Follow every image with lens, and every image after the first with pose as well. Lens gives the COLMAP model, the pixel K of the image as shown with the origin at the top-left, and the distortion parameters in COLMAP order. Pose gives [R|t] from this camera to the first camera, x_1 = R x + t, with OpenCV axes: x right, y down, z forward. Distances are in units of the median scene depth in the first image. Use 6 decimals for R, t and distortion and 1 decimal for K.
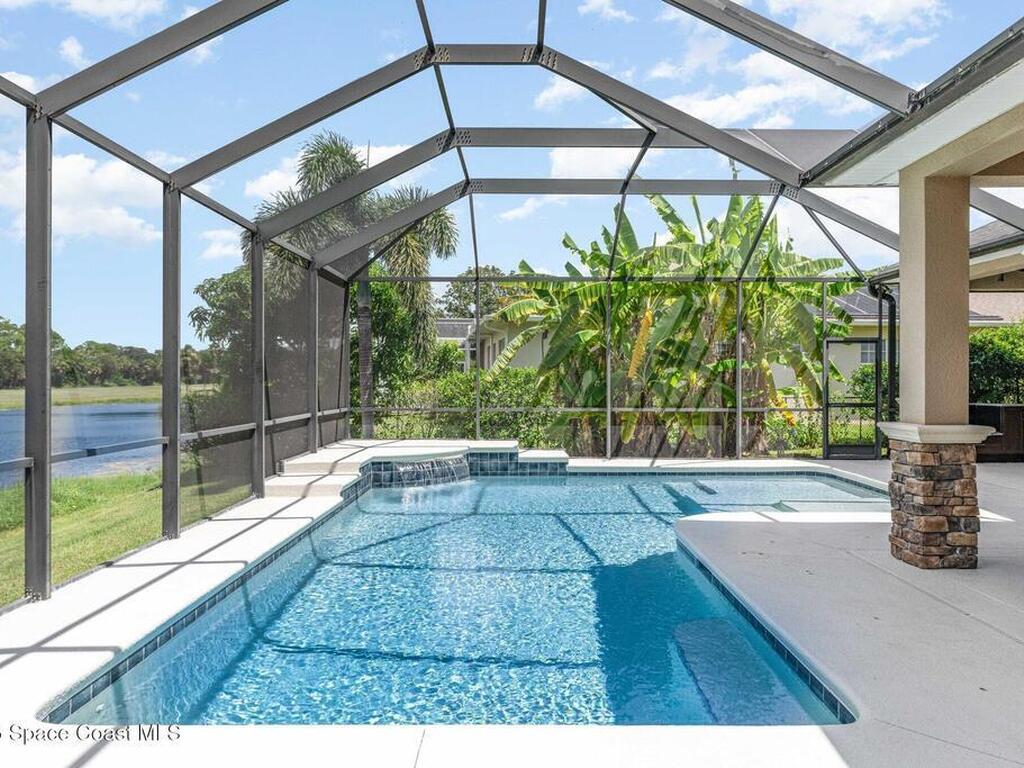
lens RADIAL K [[701.3, 0, 512.0], [0, 701.3, 384.0], [0, 0, 1]] dist [-0.000250, 0.000429]
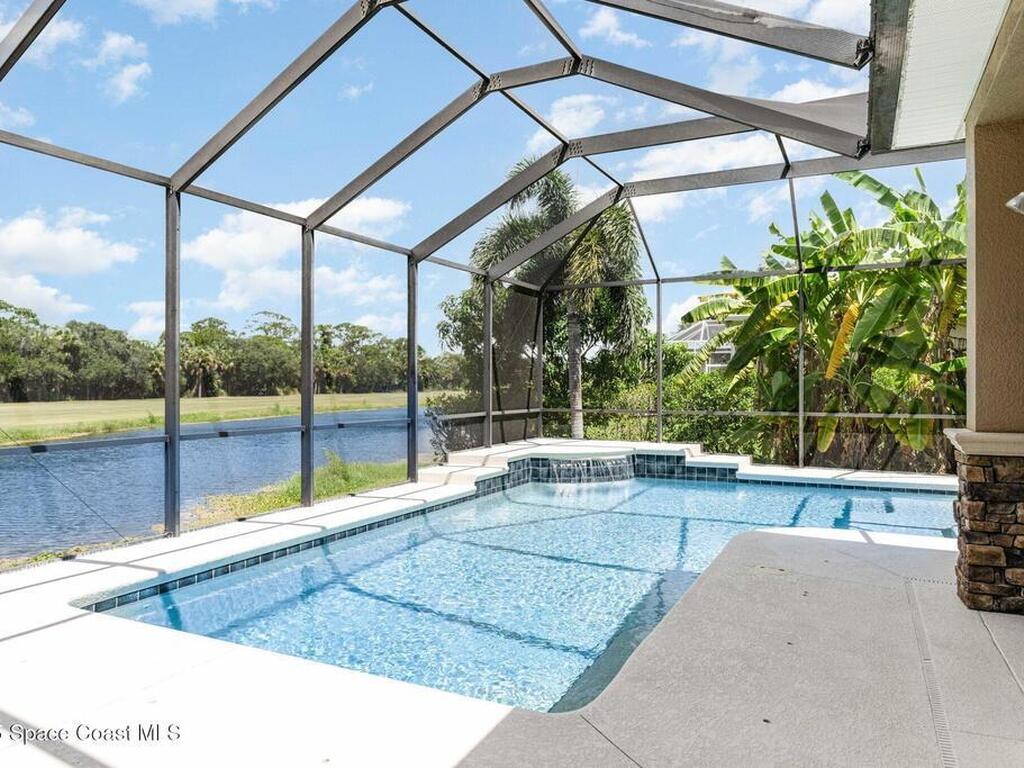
lens RADIAL K [[699.7, 0, 512.0], [0, 699.7, 384.0], [0, 0, 1]] dist [-0.004390, -0.003637]
pose [[0.895244, -0.001643, -0.445574, 0.227039], [-0.001666, 0.999974, -0.007033, 0.004715], [0.445574, 0.007038, 0.895217, 0.019705]]
